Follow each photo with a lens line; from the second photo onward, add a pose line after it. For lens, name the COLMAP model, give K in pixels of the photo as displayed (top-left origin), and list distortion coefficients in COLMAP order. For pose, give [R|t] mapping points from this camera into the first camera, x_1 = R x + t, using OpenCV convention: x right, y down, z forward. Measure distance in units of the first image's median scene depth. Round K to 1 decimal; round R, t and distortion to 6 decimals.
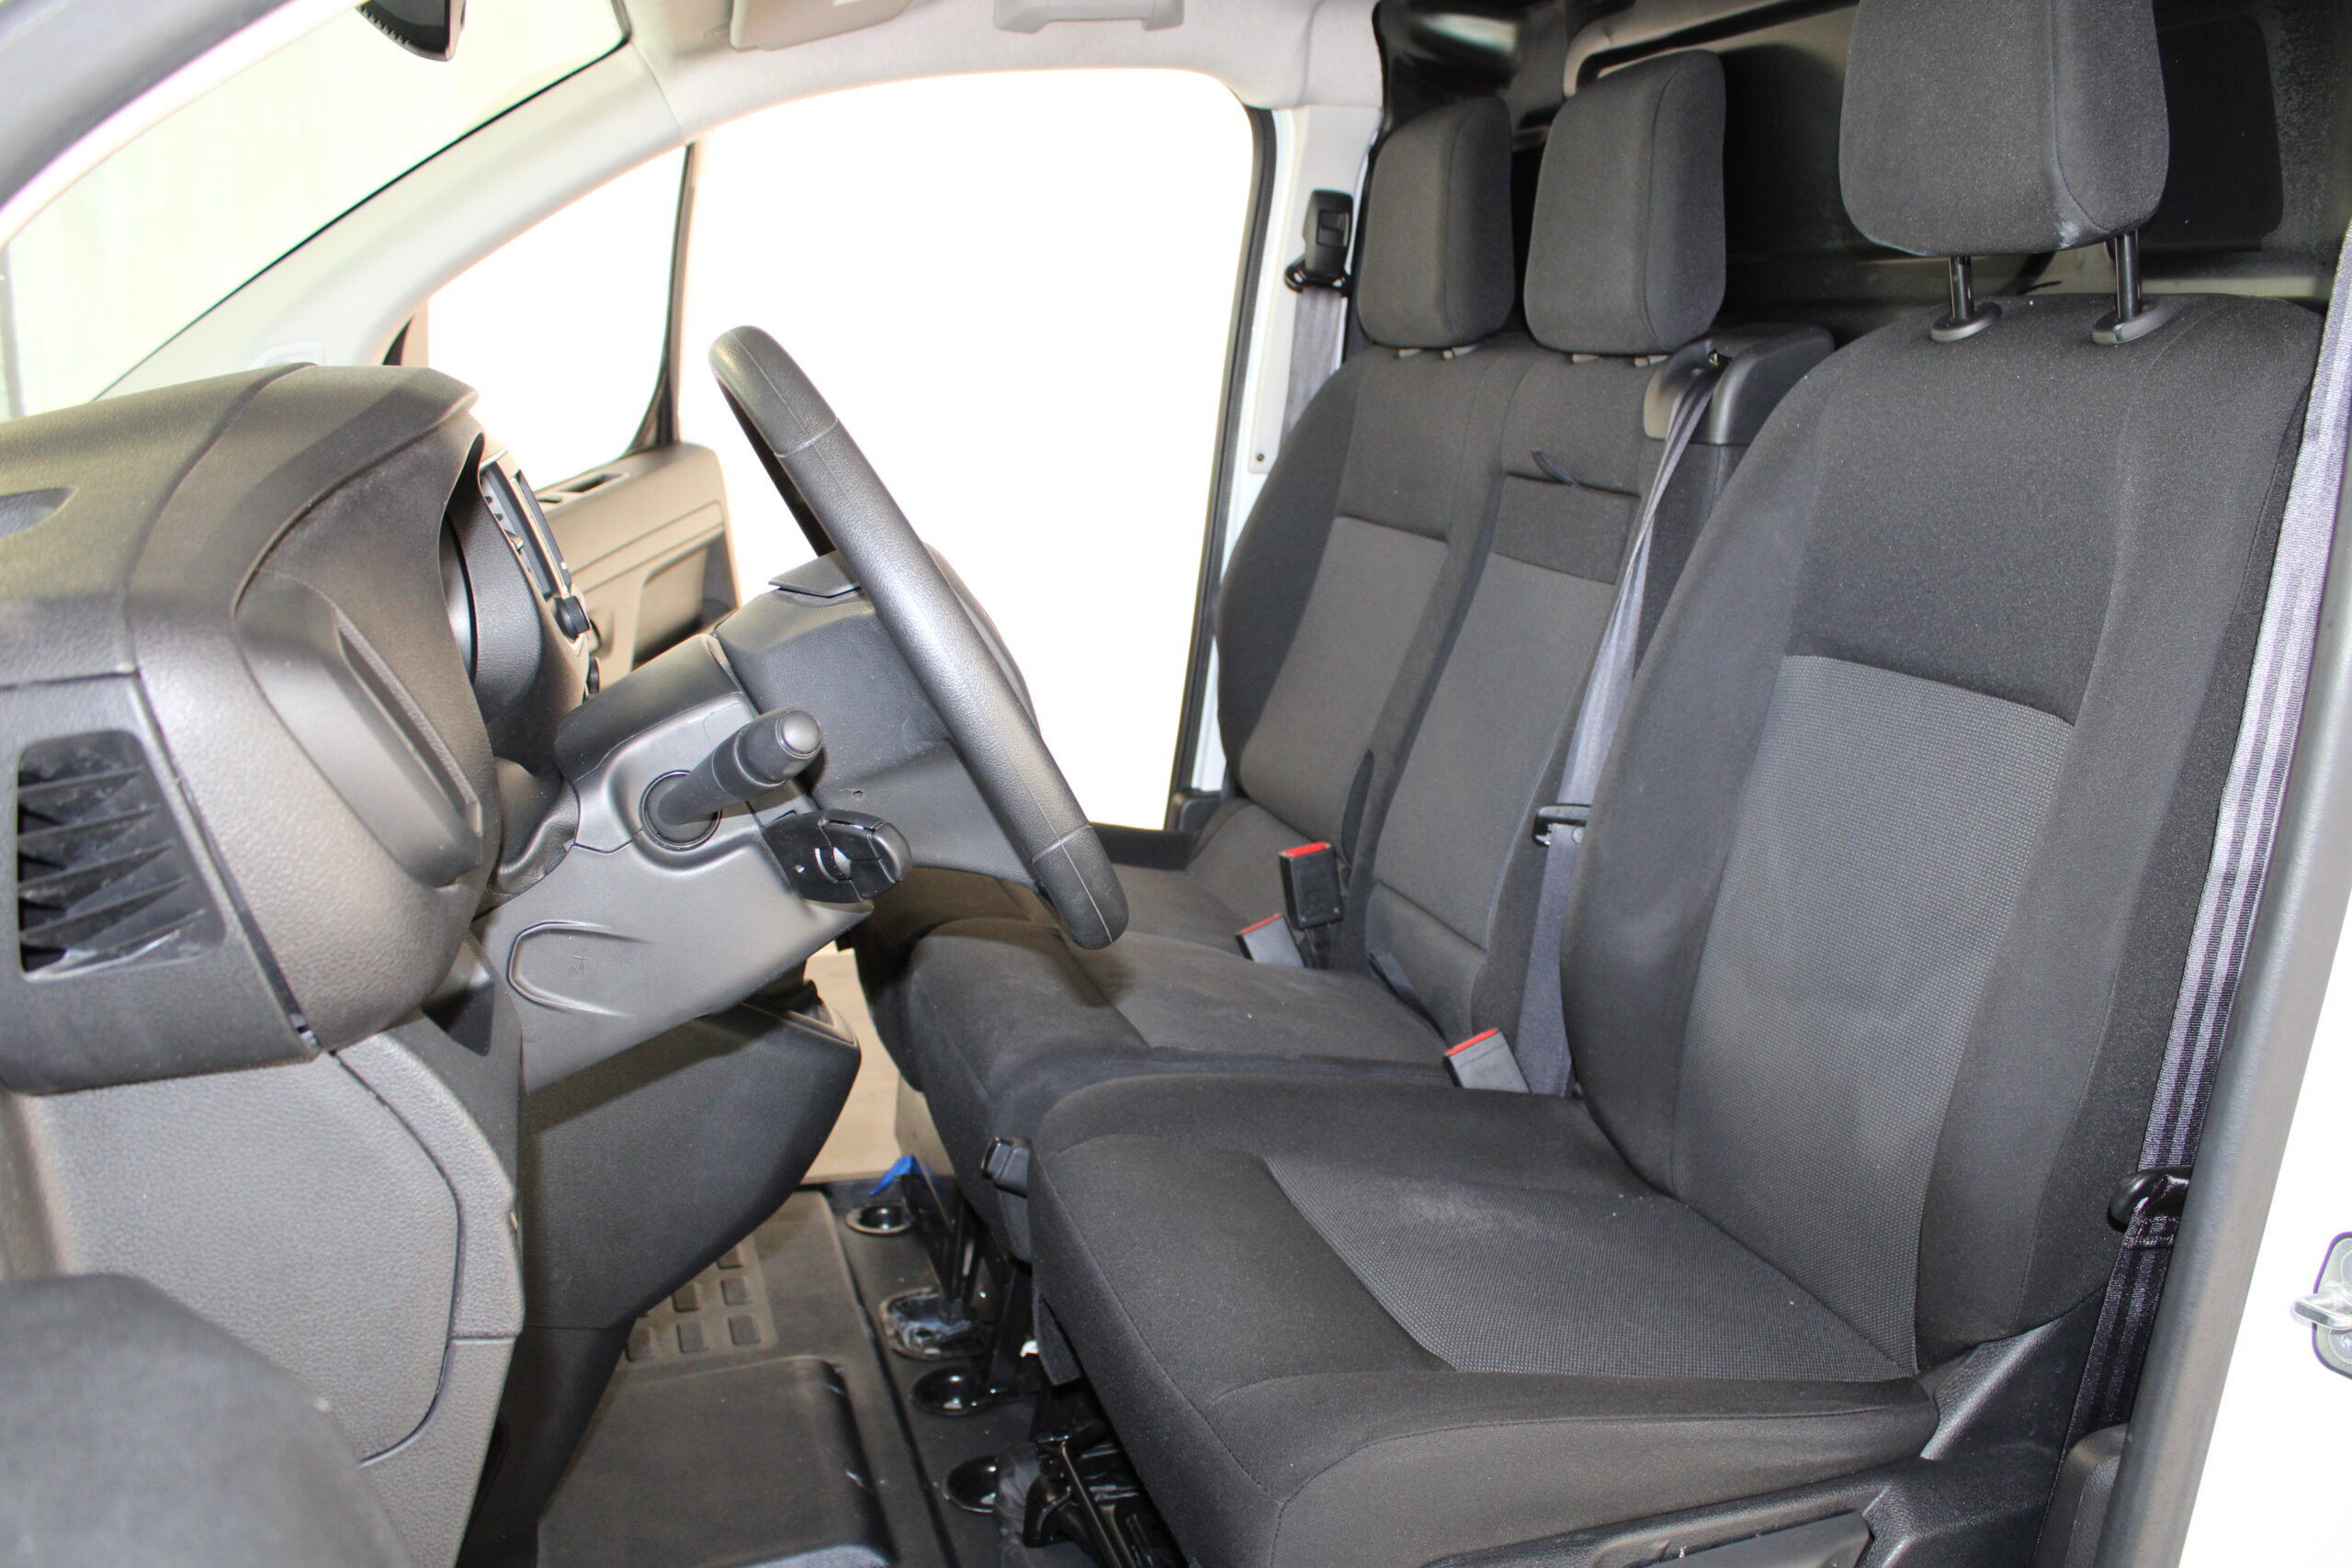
lens RADIAL K [[1986.1, 0, 1217.5], [0, 1986.1, 813.6], [0, 0, 1]] dist [-0.162215, 0.171702]
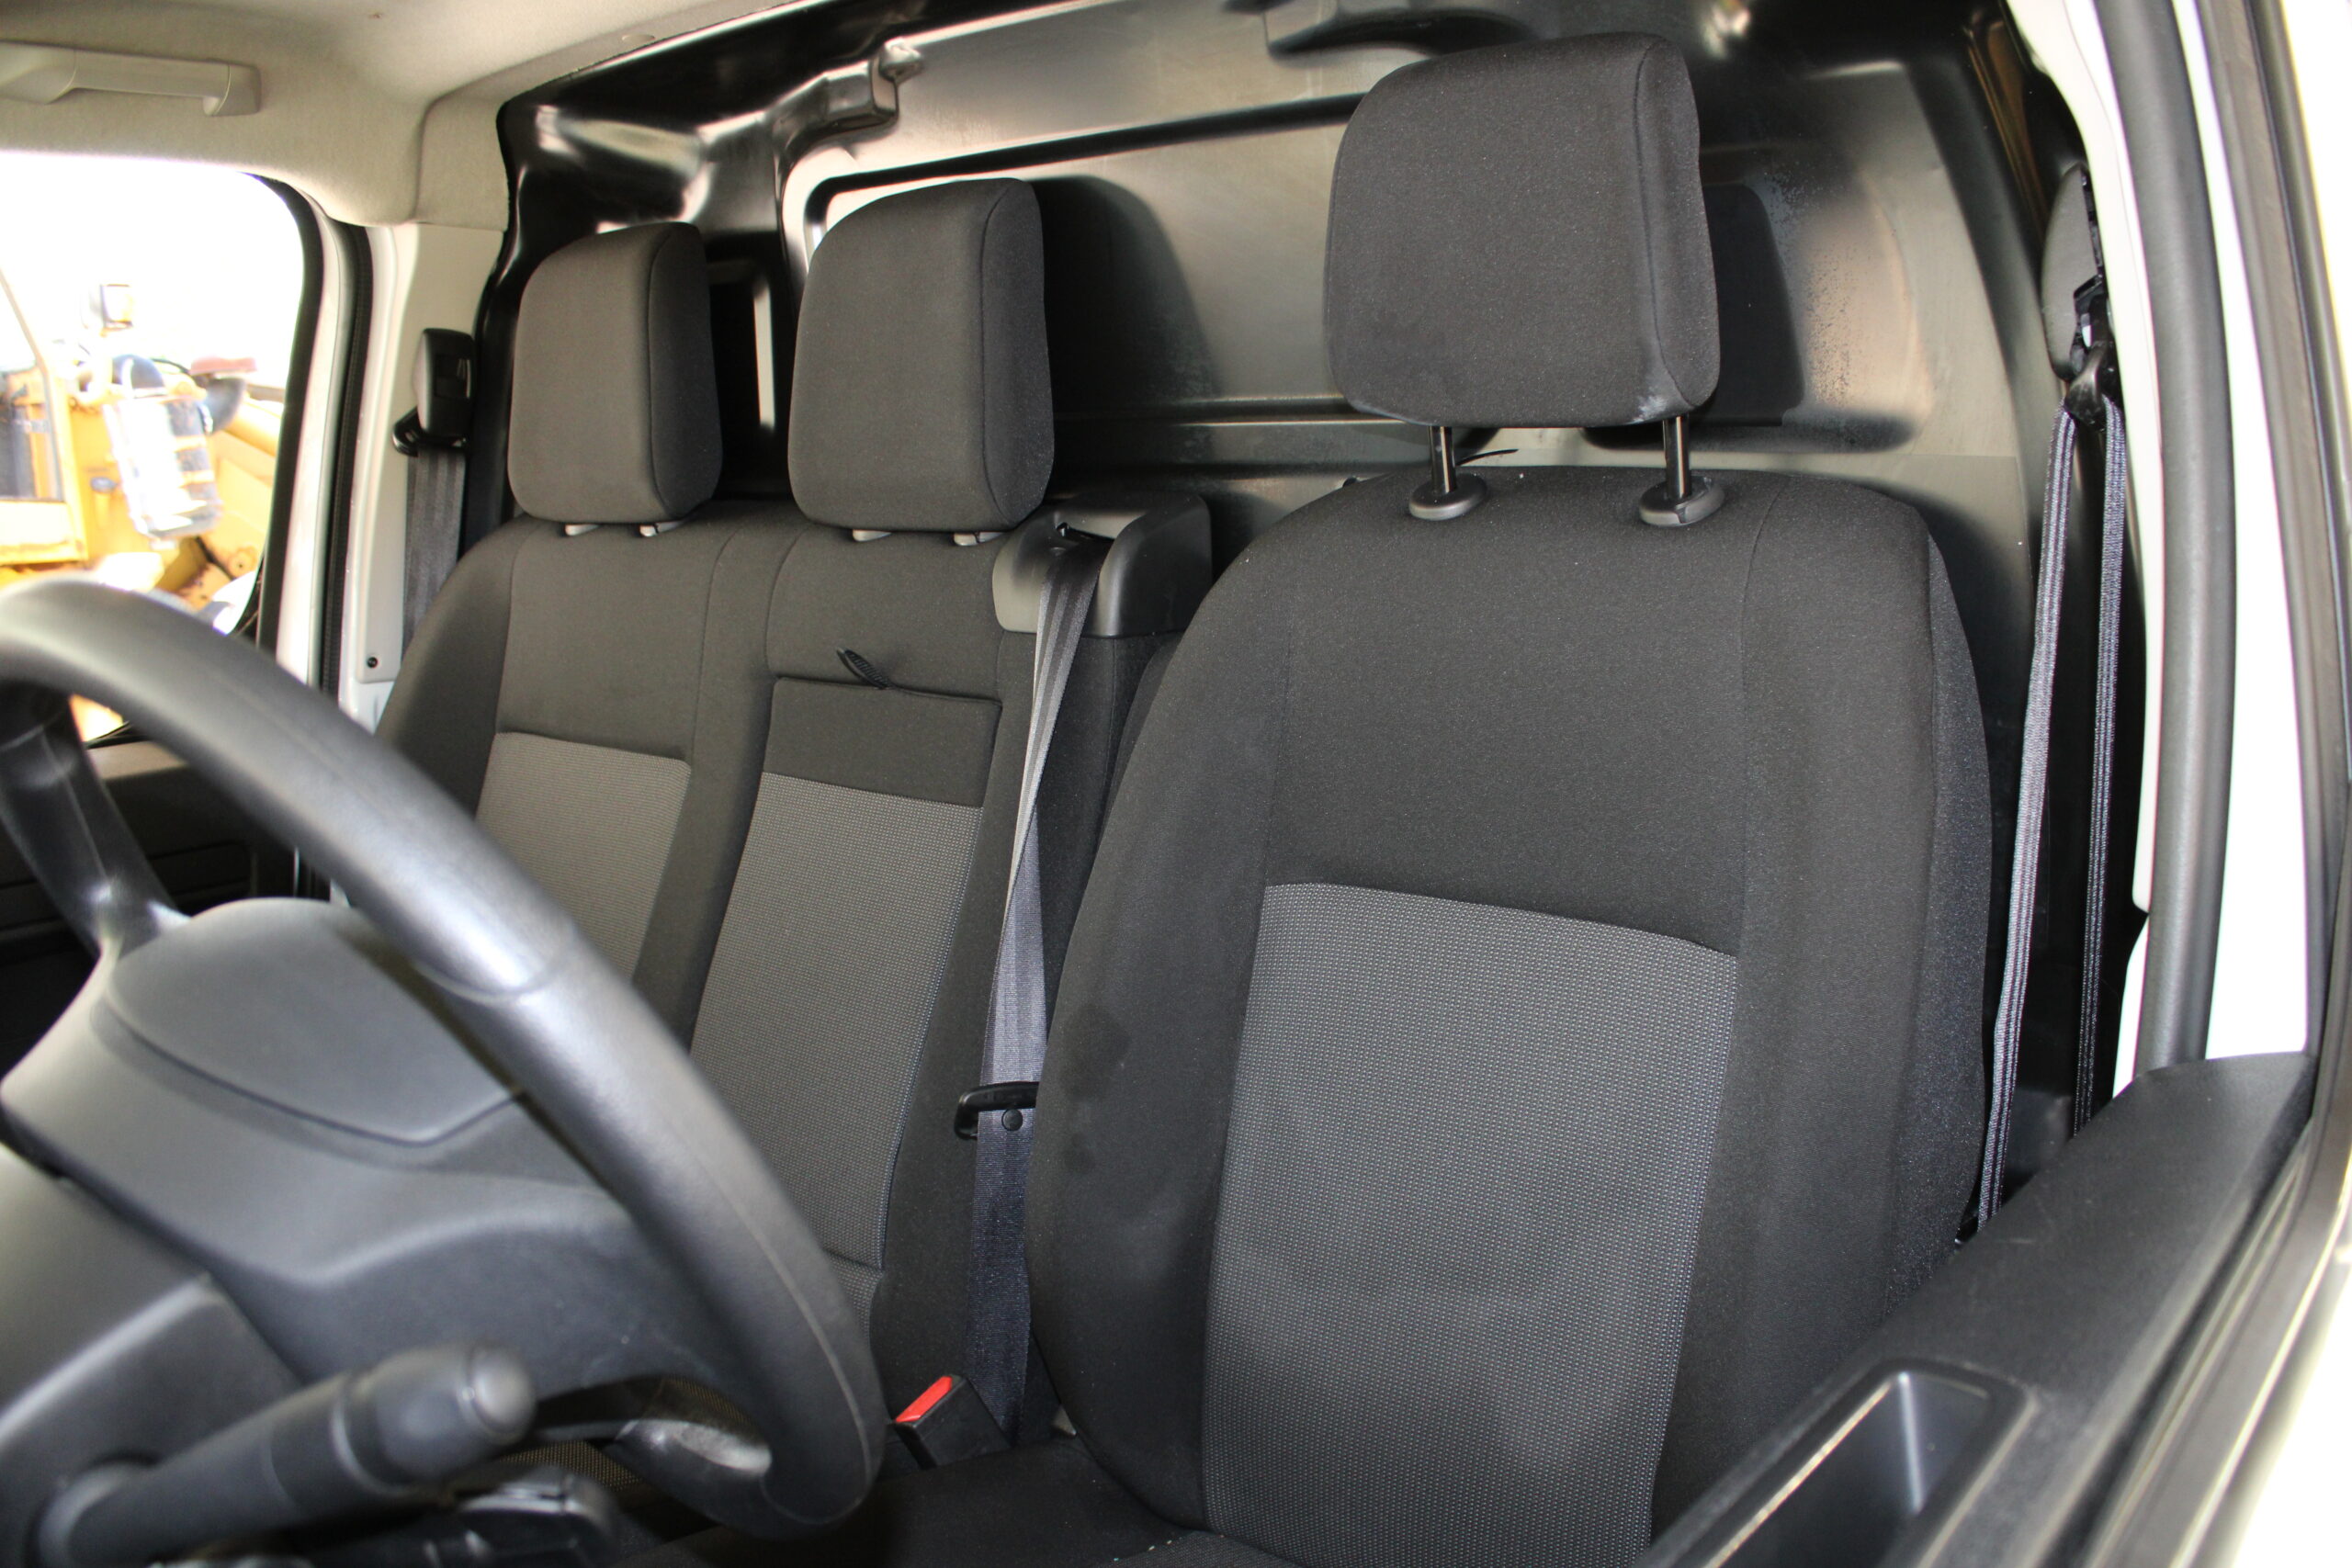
lens RADIAL K [[1986.1, 0, 1217.5], [0, 1986.1, 813.6], [0, 0, 1]] dist [-0.162215, 0.171702]
pose [[0.839275, -0.097605, 0.534875, -0.163609], [0.130531, 0.991155, -0.023949, -0.080494], [-0.527806, 0.089918, 0.844592, 0.237444]]
